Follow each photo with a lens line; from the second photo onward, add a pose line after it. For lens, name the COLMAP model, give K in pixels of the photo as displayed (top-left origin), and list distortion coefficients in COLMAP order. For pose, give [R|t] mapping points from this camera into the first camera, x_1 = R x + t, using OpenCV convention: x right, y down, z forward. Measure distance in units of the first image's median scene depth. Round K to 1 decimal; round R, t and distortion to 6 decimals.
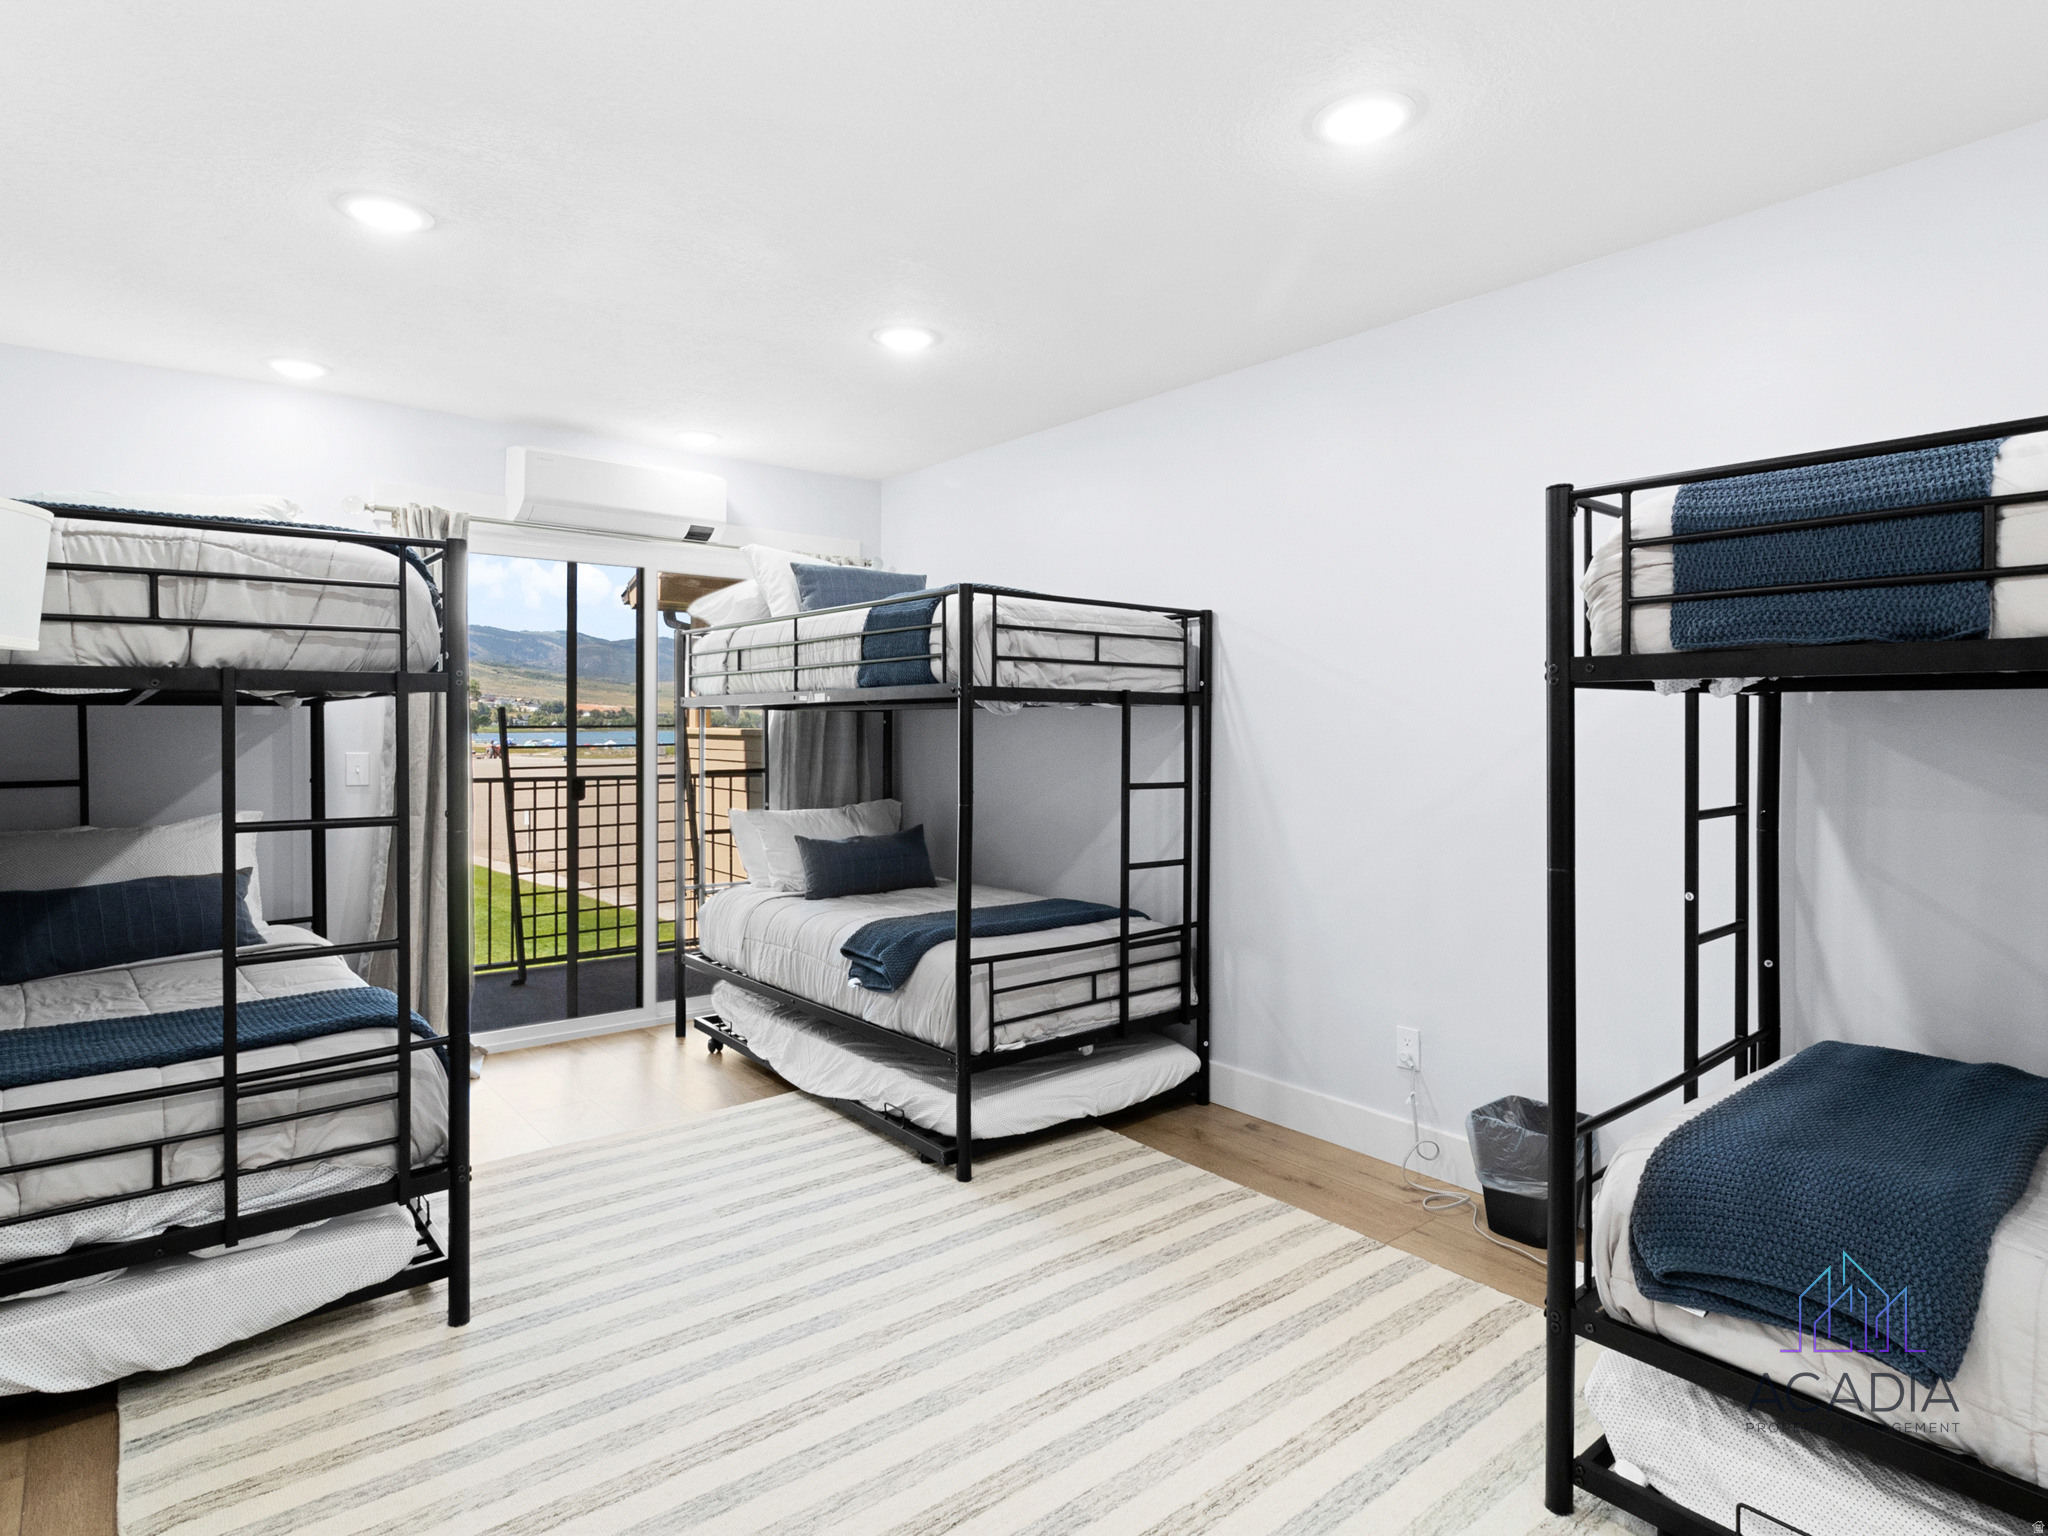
lens RADIAL K [[1124.0, 0, 1028.0], [0, 1124.0, 742.6], [0, 0, 1]] dist [0.012759, -0.002545]
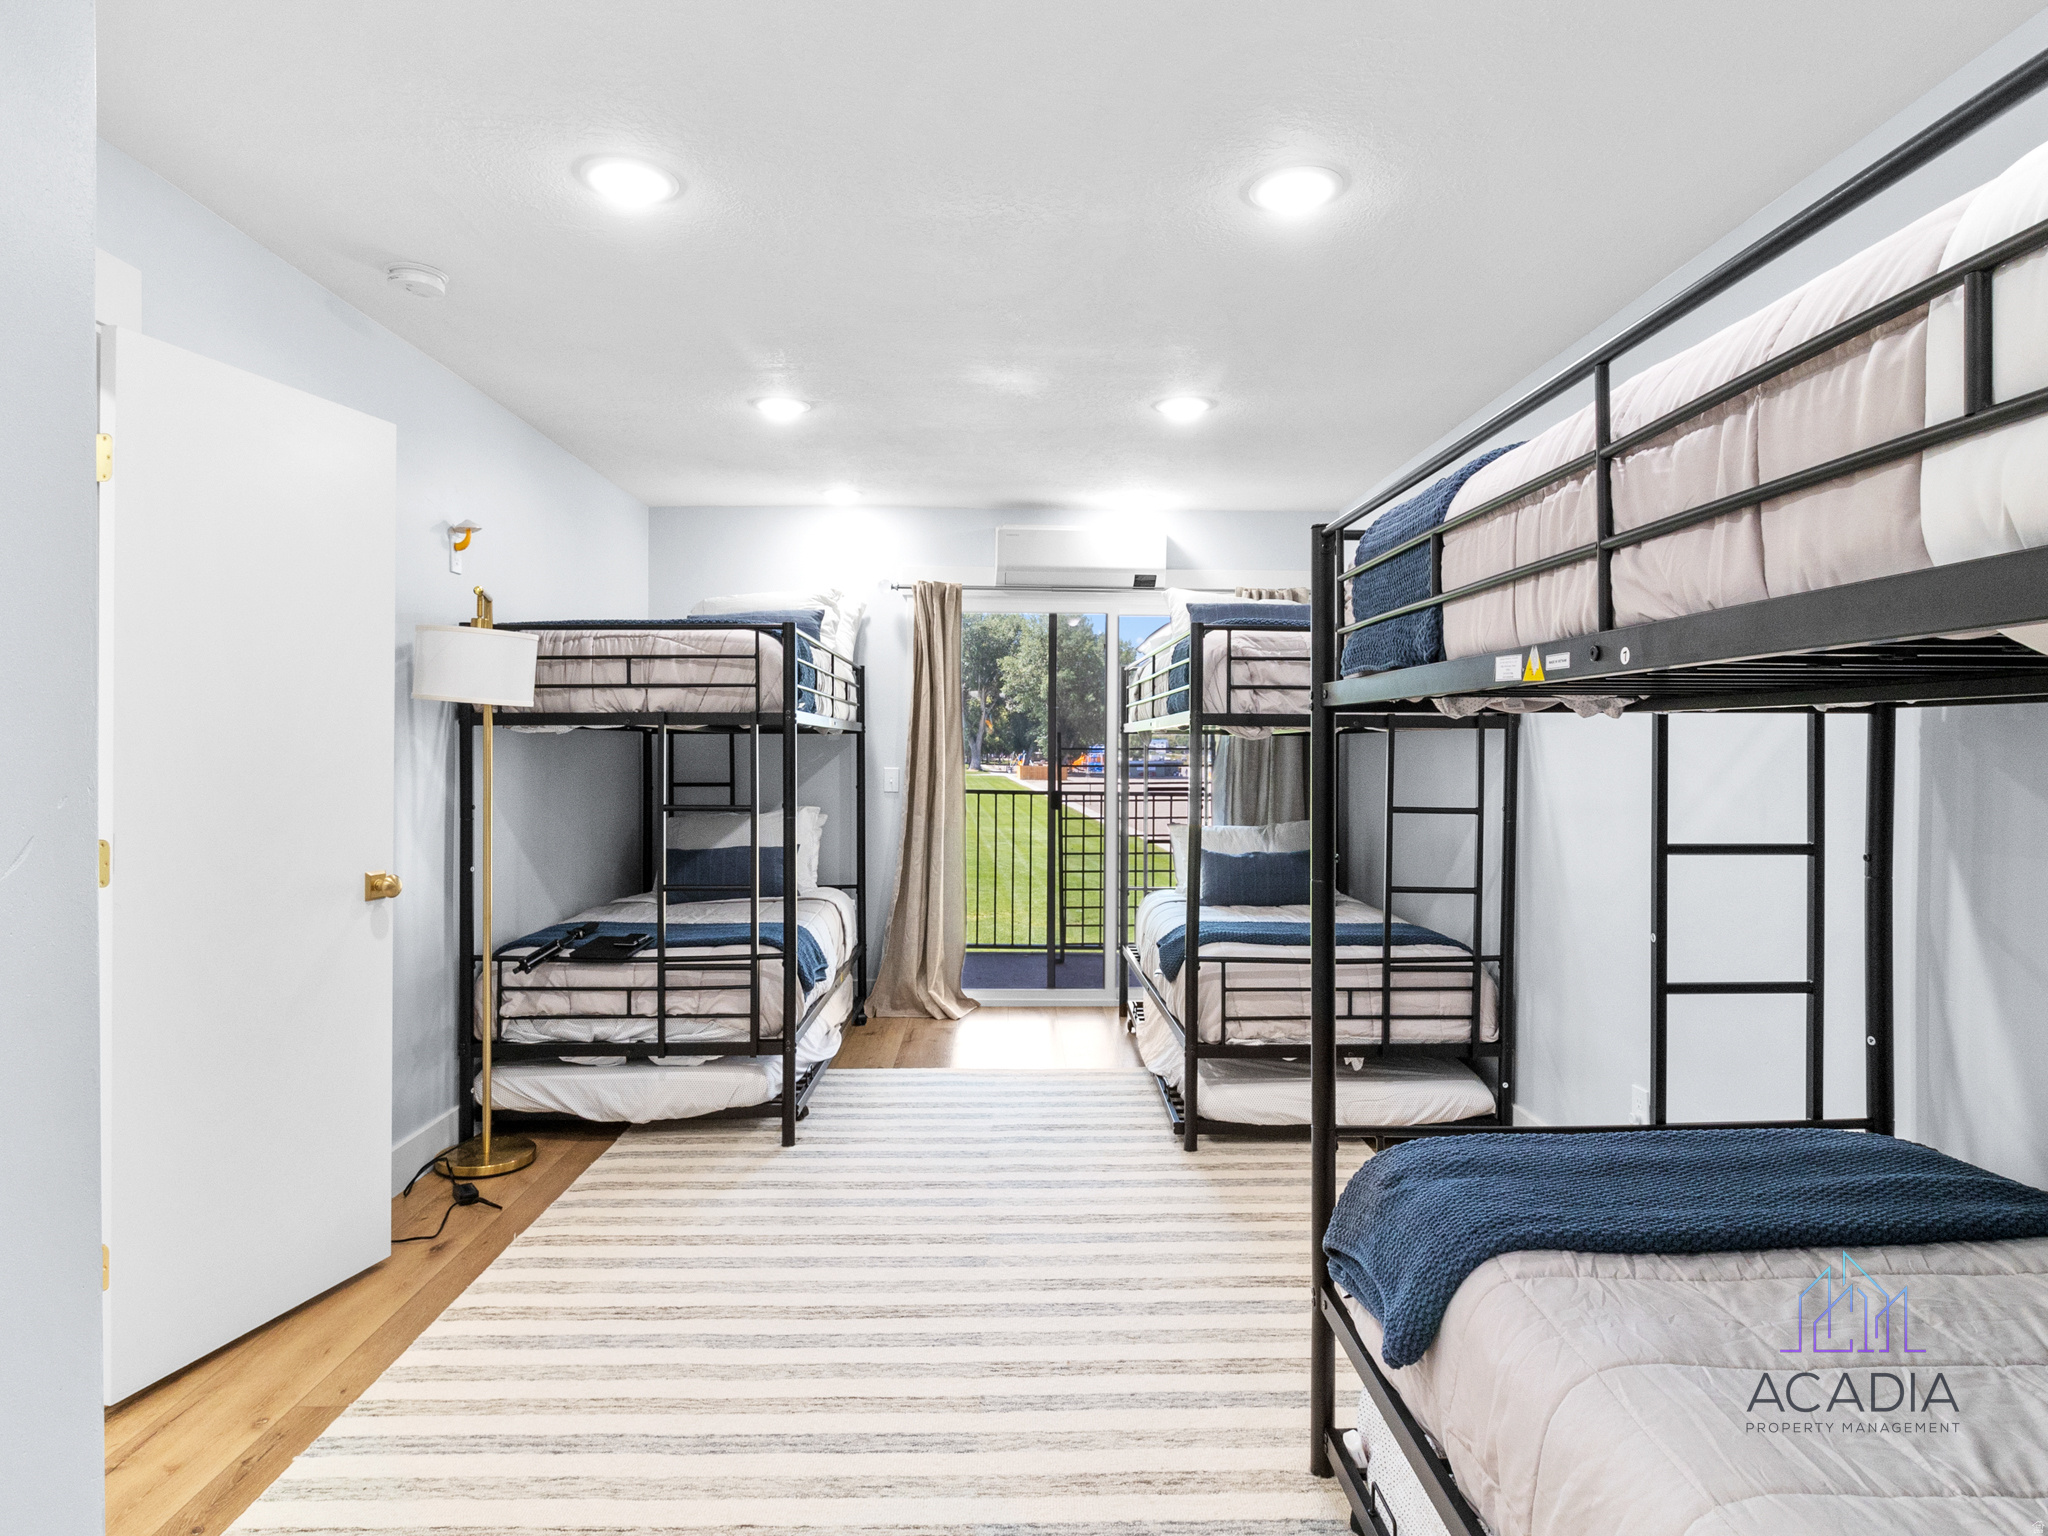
lens RADIAL K [[1169.7, 0, 1024.0], [0, 1169.7, 768.0], [0, 0, 1]] dist [0.000767, -0.000105]
pose [[0.799012, 0.013588, -0.601162, 0.686942], [-0.013145, 0.999900, 0.005129, 0.000902], [0.601172, 0.003804, 0.799111, -0.054127]]
